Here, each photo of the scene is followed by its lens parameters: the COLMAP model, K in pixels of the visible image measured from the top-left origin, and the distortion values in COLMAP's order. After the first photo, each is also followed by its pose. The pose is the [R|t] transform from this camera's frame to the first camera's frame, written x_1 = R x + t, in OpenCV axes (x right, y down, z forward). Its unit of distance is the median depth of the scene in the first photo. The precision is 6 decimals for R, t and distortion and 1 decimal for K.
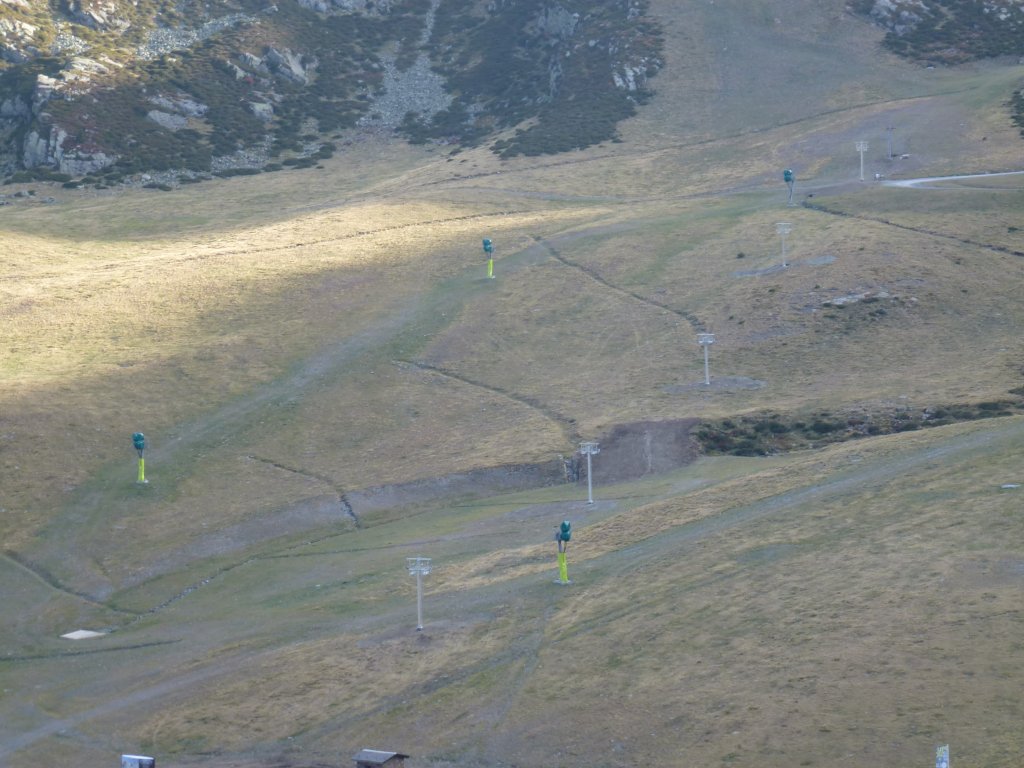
lens RADIAL K [[3172.1, 0, 511.2], [0, 3172.1, 380.2], [0, 0, 1]] dist [0.304378, 0.000000]
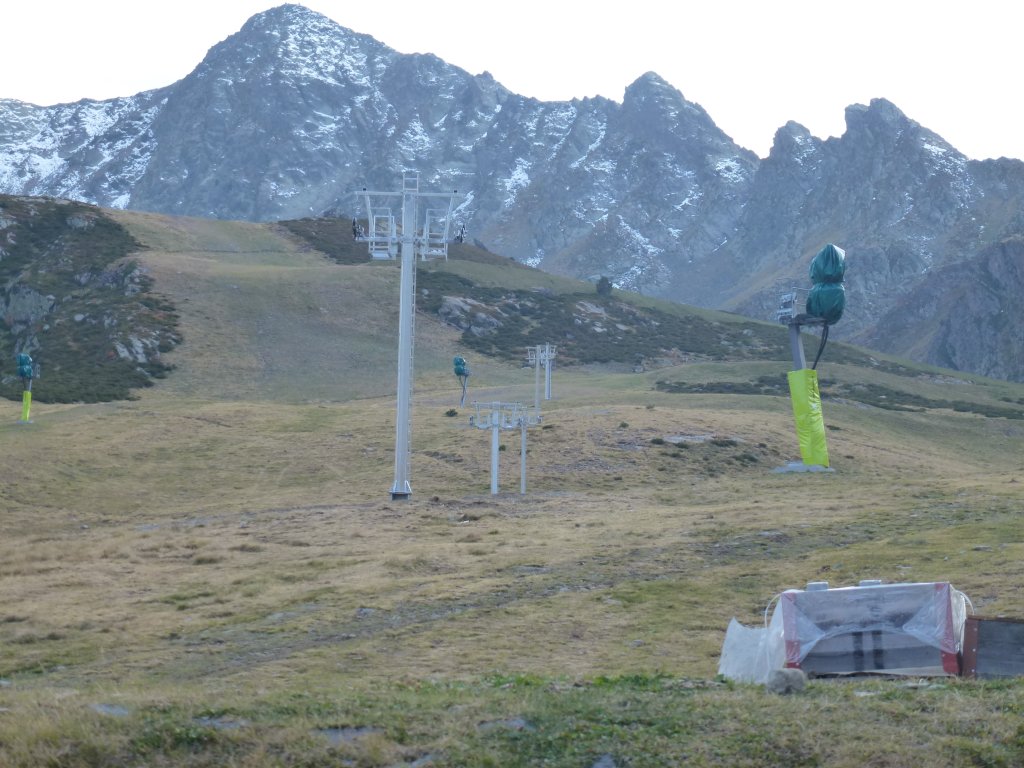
lens RADIAL K [[2663.7, 0, 512.5], [0, 2663.7, 383.5], [0, 0, 1]] dist [0.264159, 0.000000]
pose [[0.965761, 0.077568, 0.247566, -0.063918], [-0.019623, 0.973364, -0.228425, 0.106084], [-0.258690, 0.215745, 0.941559, 0.769367]]
